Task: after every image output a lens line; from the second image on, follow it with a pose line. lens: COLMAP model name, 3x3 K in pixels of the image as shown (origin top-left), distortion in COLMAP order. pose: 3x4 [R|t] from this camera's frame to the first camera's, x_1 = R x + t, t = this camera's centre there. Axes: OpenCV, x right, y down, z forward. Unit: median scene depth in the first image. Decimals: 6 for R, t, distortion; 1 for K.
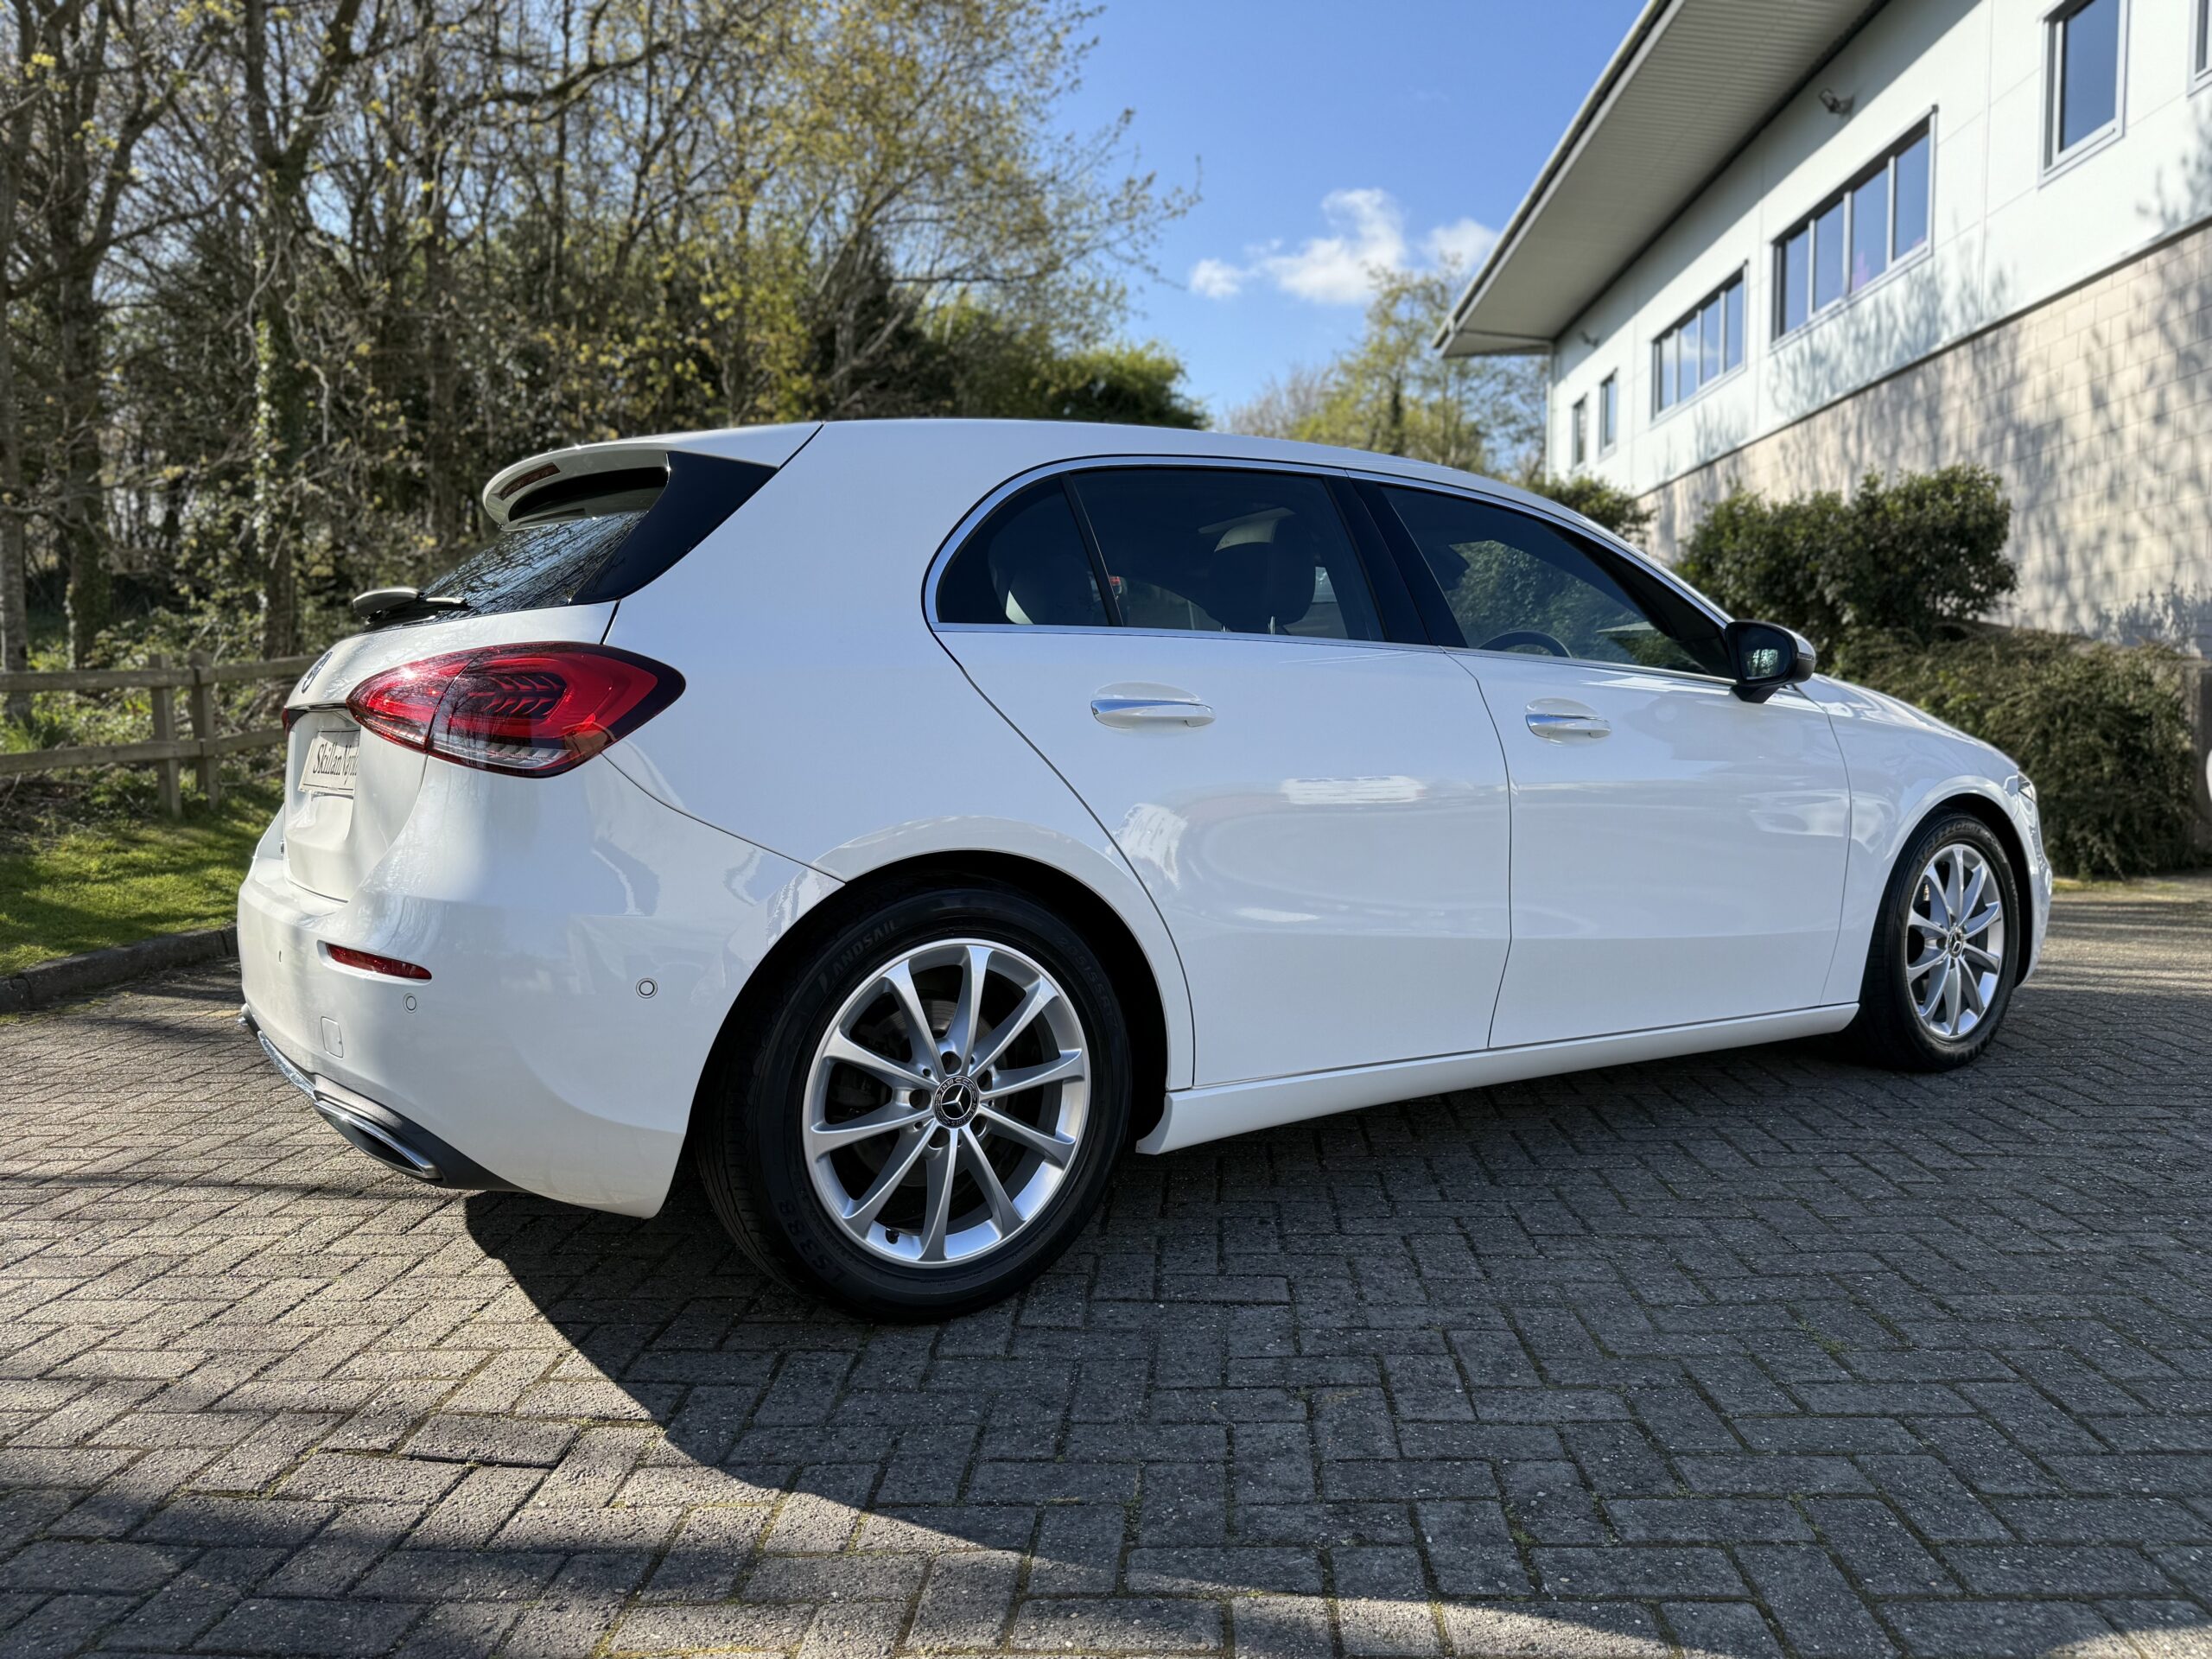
lens RADIAL K [[1597.7, 0, 1103.2], [0, 1597.7, 828.8], [0, 0, 1]] dist [0.002042, -0.013258]
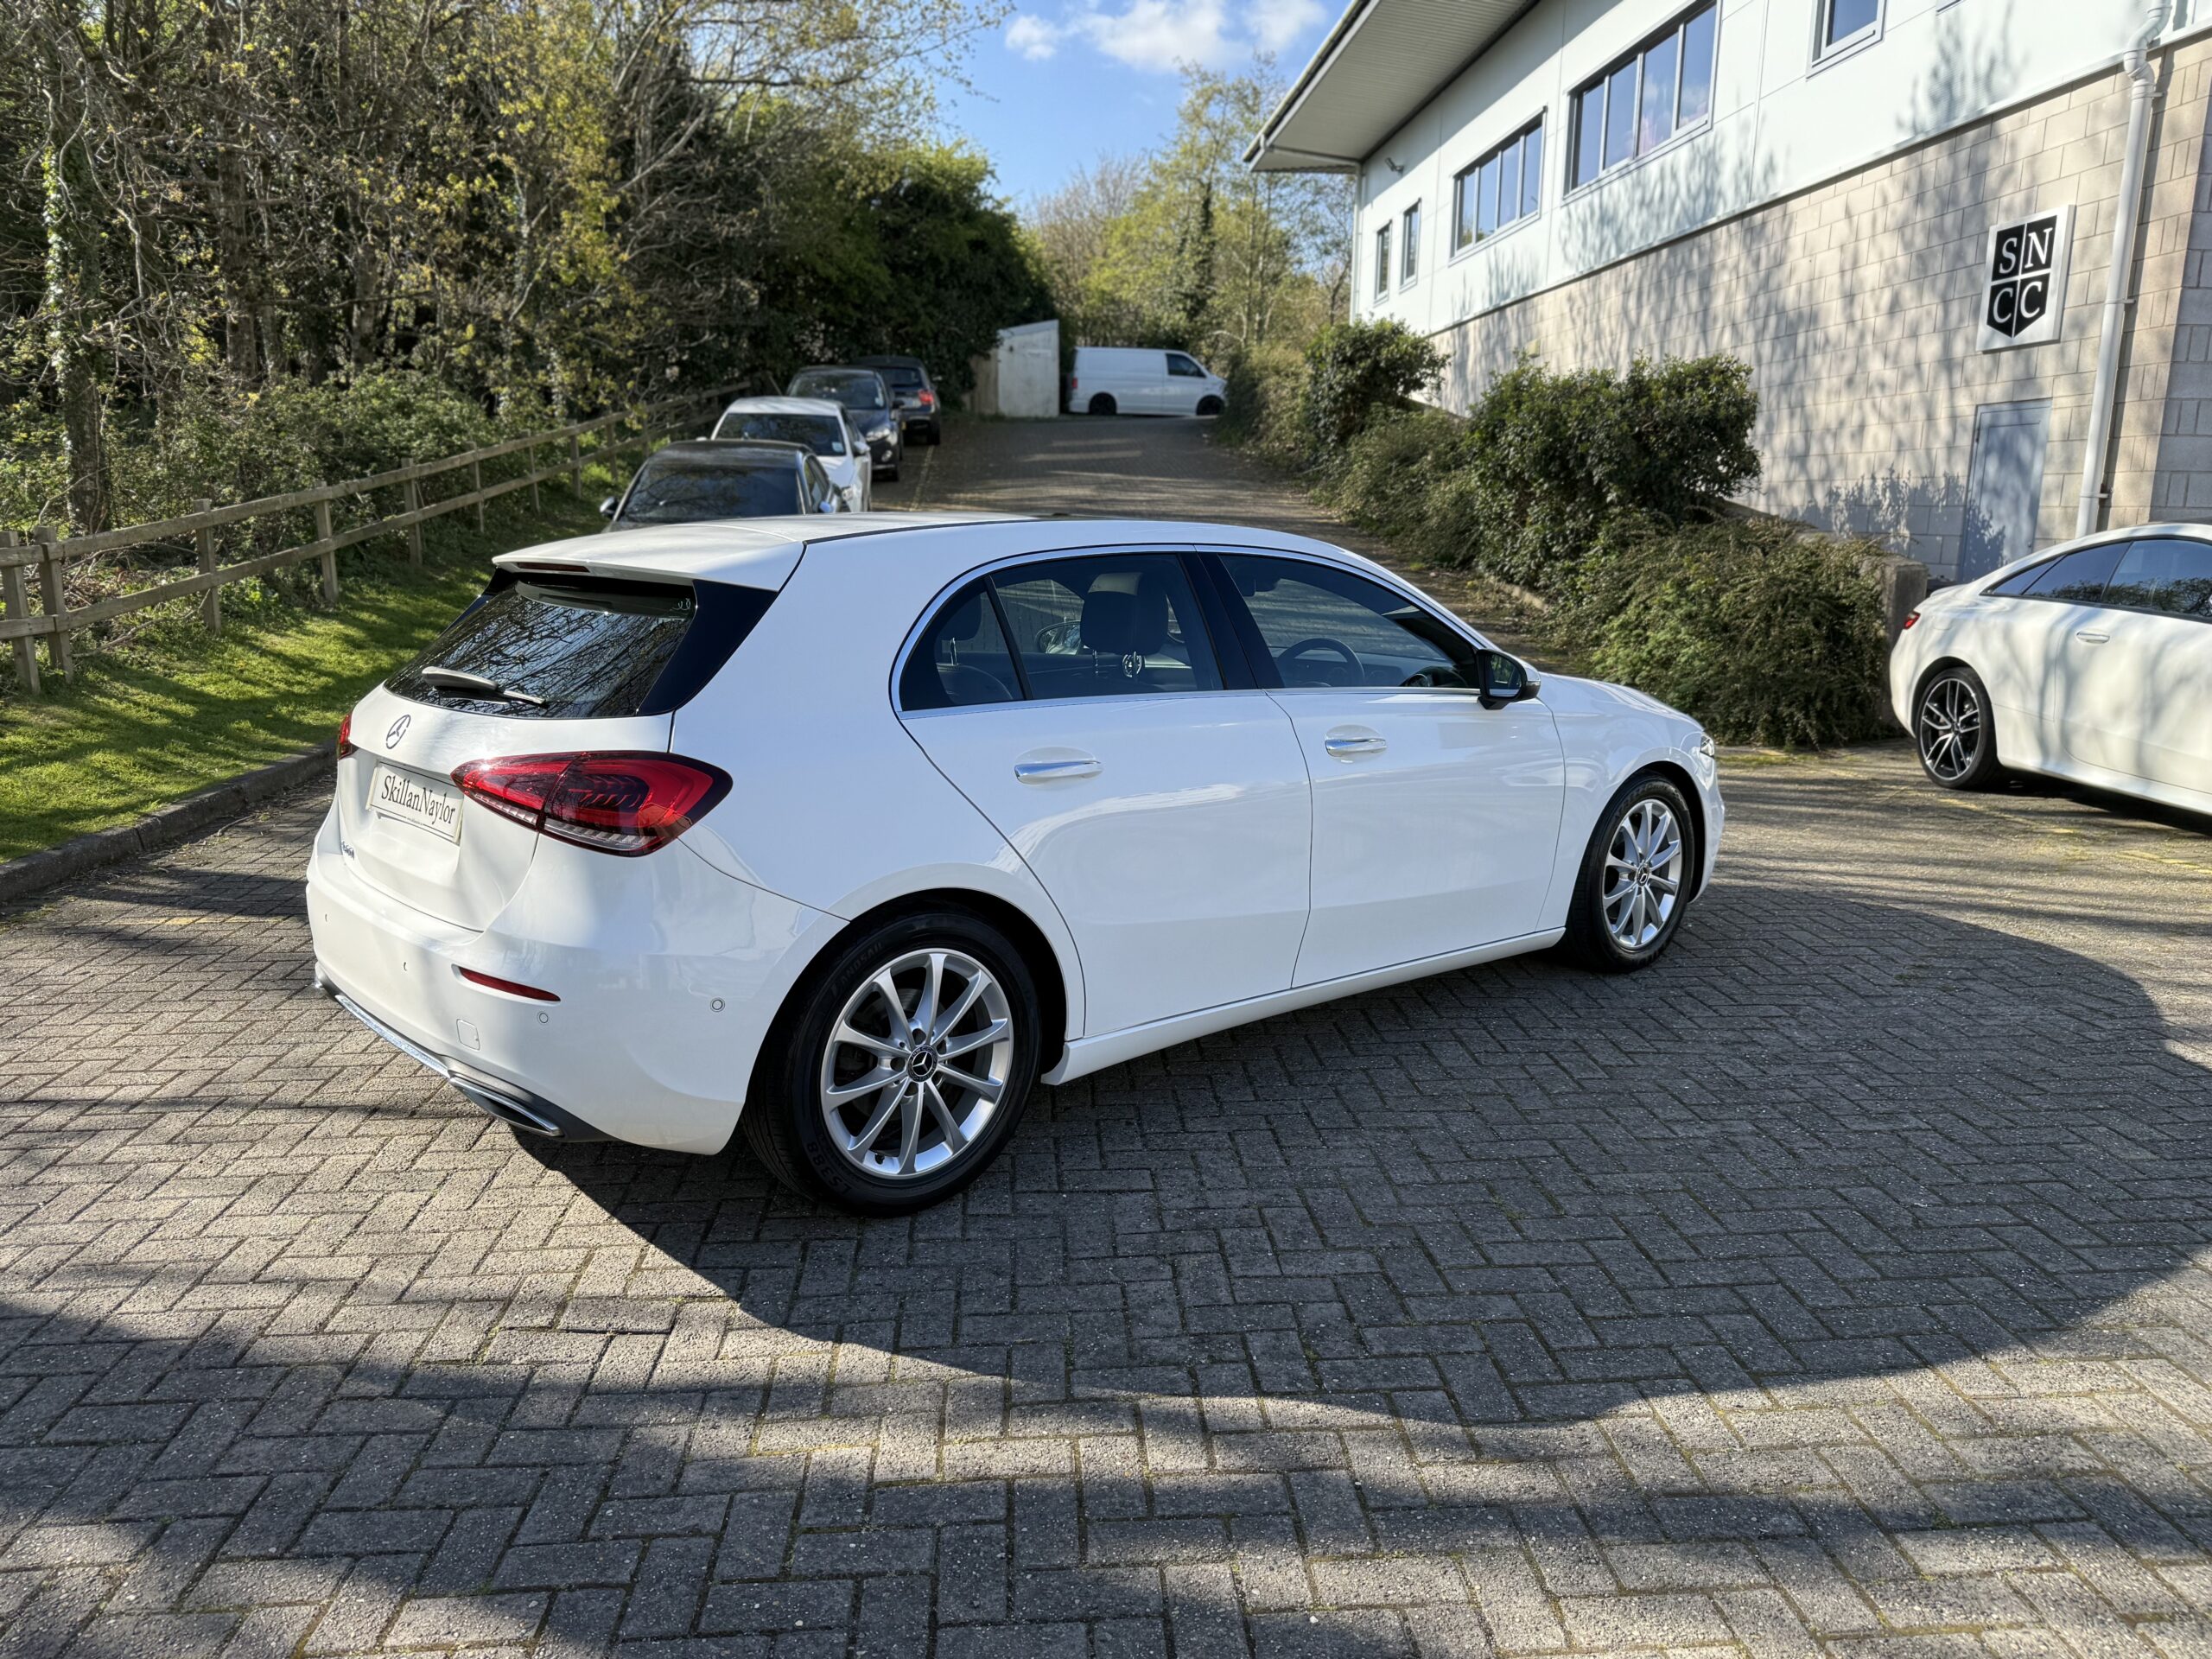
lens RADIAL K [[1597.7, 0, 1098.8], [0, 1597.7, 835.4], [0, 0, 1]] dist [0.002042, -0.013258]
pose [[0.992441, -0.004705, 0.122631, -0.093981], [-0.011445, 0.991361, 0.130662, -0.182201], [-0.122186, -0.131078, 0.983814, -0.316582]]
